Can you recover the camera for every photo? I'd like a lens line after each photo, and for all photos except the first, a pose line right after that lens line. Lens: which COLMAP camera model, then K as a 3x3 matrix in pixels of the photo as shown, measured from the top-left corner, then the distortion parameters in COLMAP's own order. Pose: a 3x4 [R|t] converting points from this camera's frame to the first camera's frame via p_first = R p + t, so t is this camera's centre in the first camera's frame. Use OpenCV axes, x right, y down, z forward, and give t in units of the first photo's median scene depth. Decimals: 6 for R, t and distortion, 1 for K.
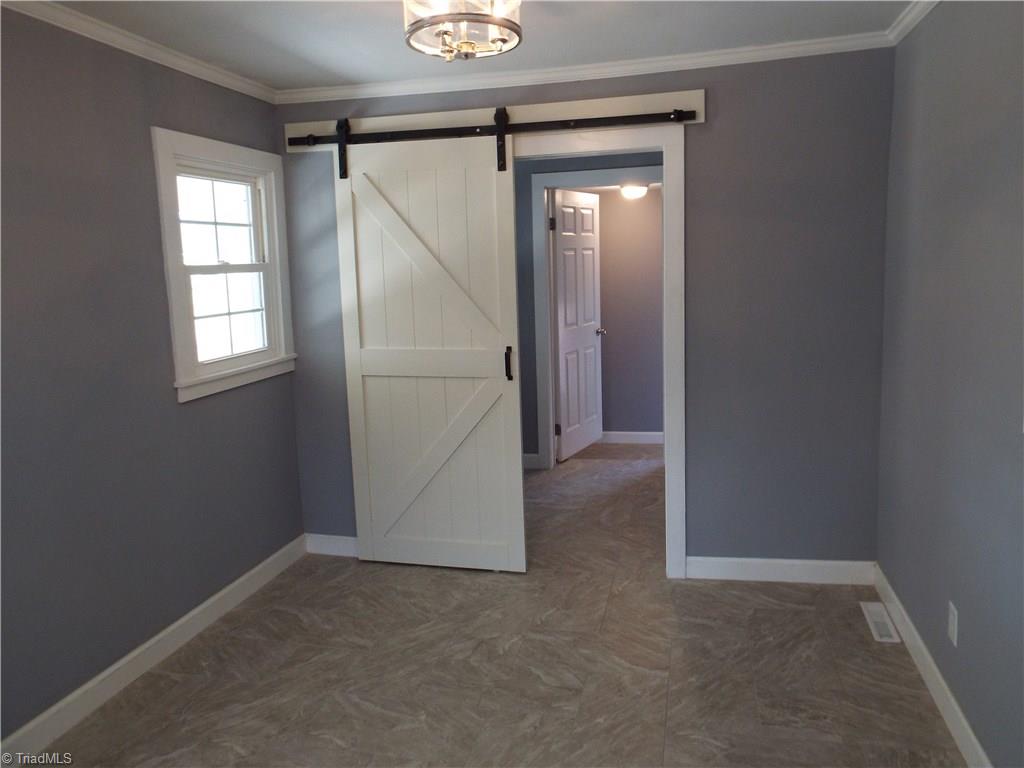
lens RADIAL K [[731.1, 0, 528.1], [0, 731.1, 379.6], [0, 0, 1]] dist [-0.015730, 0.006321]
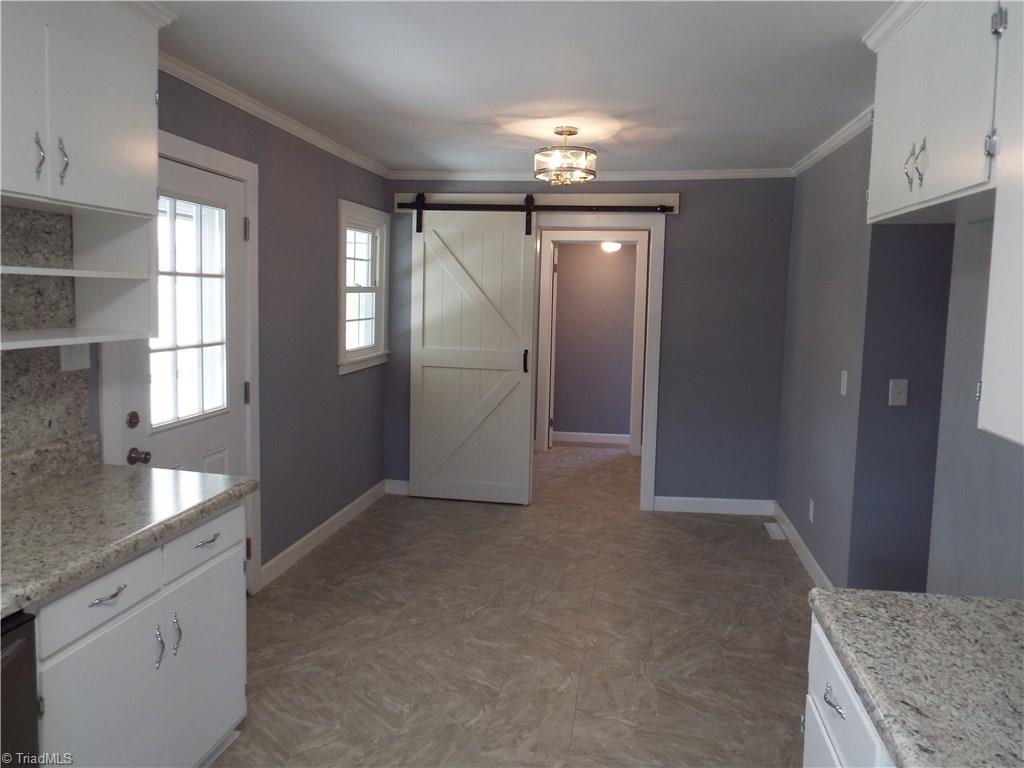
lens RADIAL K [[736.1, 0, 517.6], [0, 736.1, 395.3], [0, 0, 1]] dist [-0.029618, 0.008249]
pose [[0.996234, 0.043143, 0.075210, -0.207385], [-0.041409, 0.998843, -0.024460, 0.092104], [-0.076178, 0.021253, 0.996868, -0.546395]]
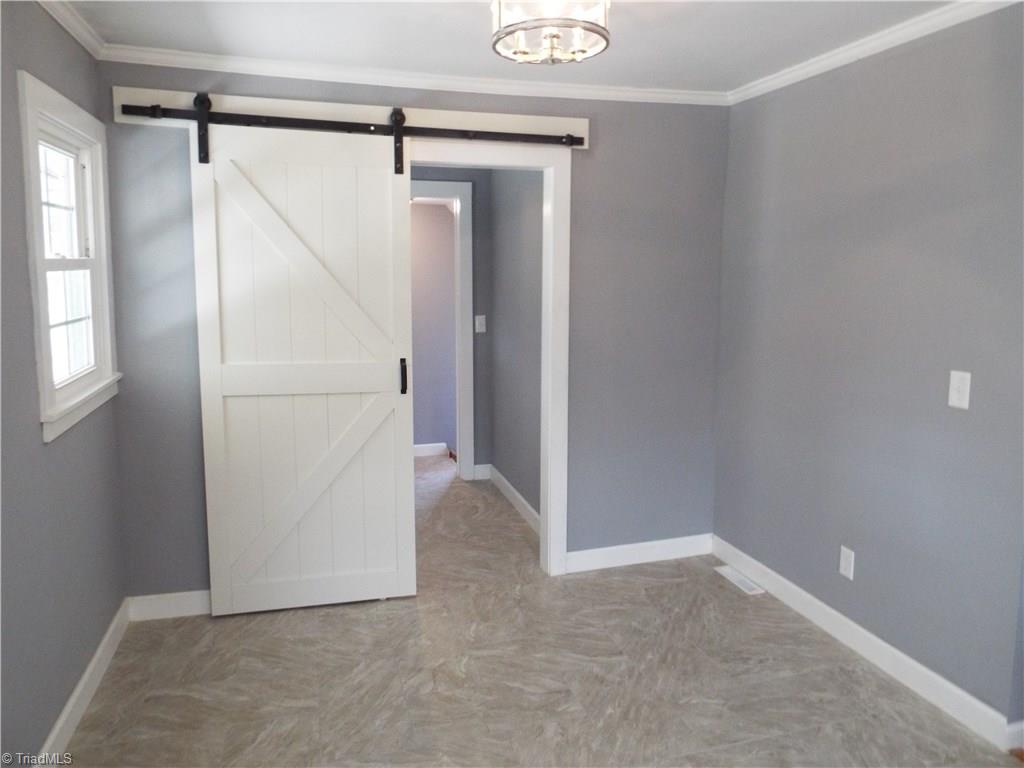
lens RADIAL K [[737.4, 0, 516.8], [0, 737.4, 378.2], [0, 0, 1]] dist [-0.012040, 0.000431]
pose [[0.870452, -0.032486, 0.491180, -0.404776], [0.044524, 0.998926, -0.012837, -0.000538], [-0.490235, 0.033043, 0.870964, 0.103420]]
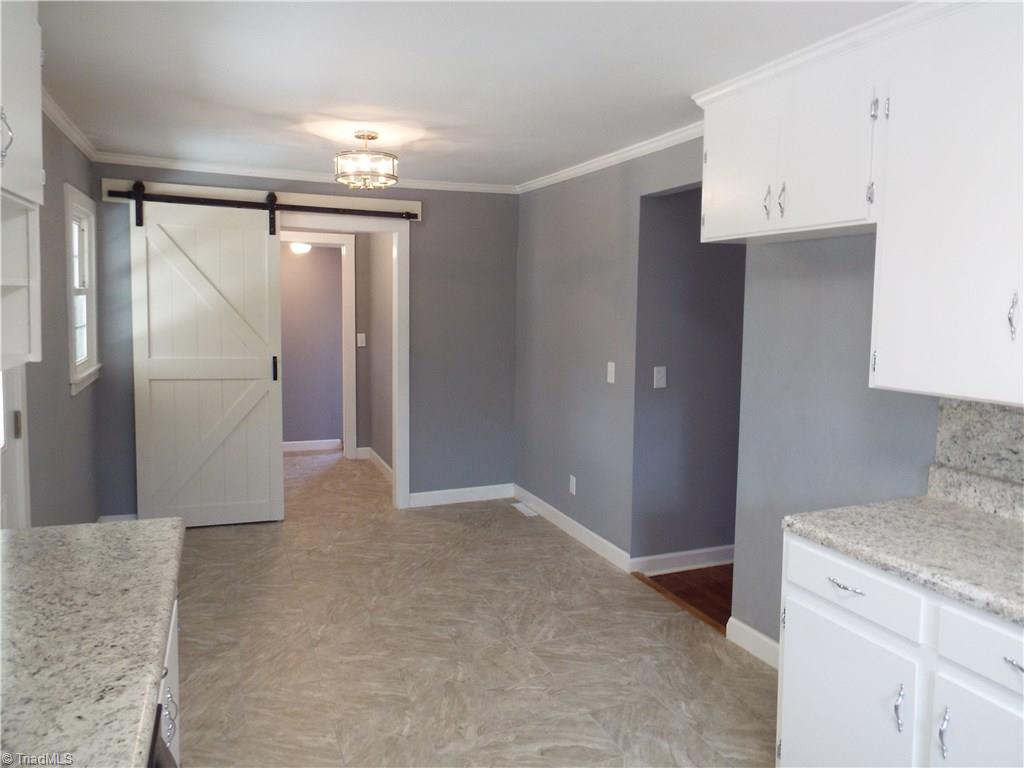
lens RADIAL K [[736.1, 0, 517.6], [0, 736.1, 395.3], [0, 0, 1]] dist [-0.029618, 0.008249]
pose [[0.814282, -0.020206, 0.580118, -0.554584], [0.043193, 0.998733, -0.025841, 0.093496], [-0.578861, 0.046099, 0.814122, -0.462611]]
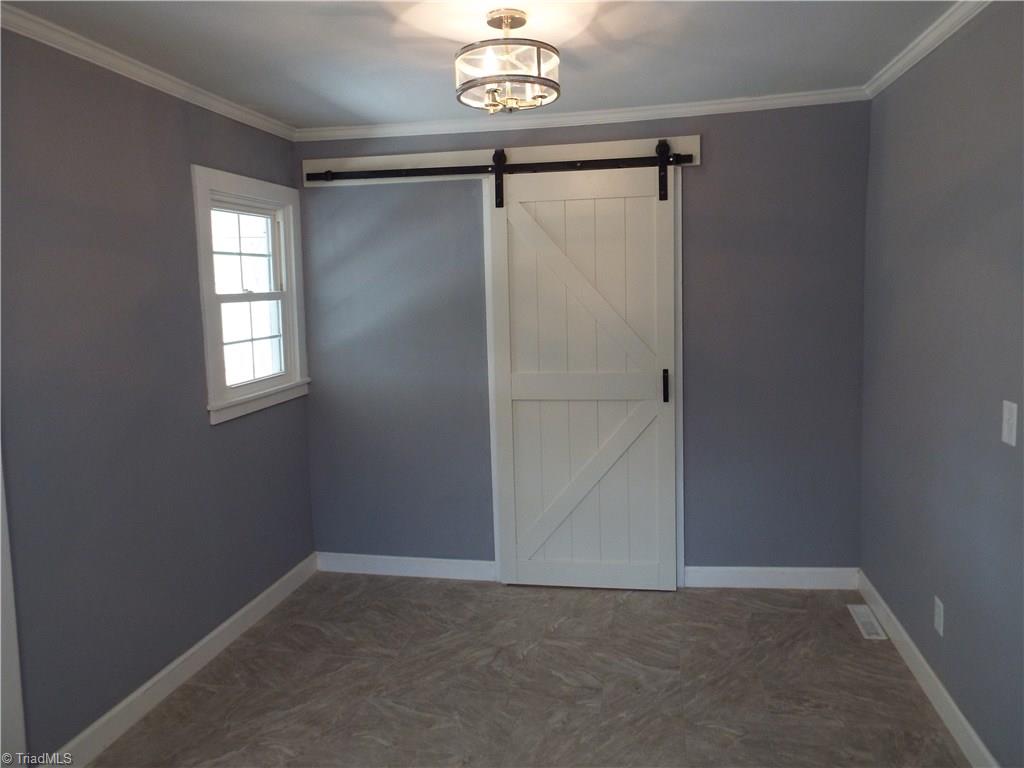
lens RADIAL K [[731.5, 0, 526.3], [0, 731.5, 382.5], [0, 0, 1]] dist [-0.009442, 0.000264]
pose [[0.998649, -0.004309, 0.051788, -0.076361], [0.005902, 0.999513, -0.030639, 0.005612], [-0.051631, 0.030903, 0.998188, -0.069571]]
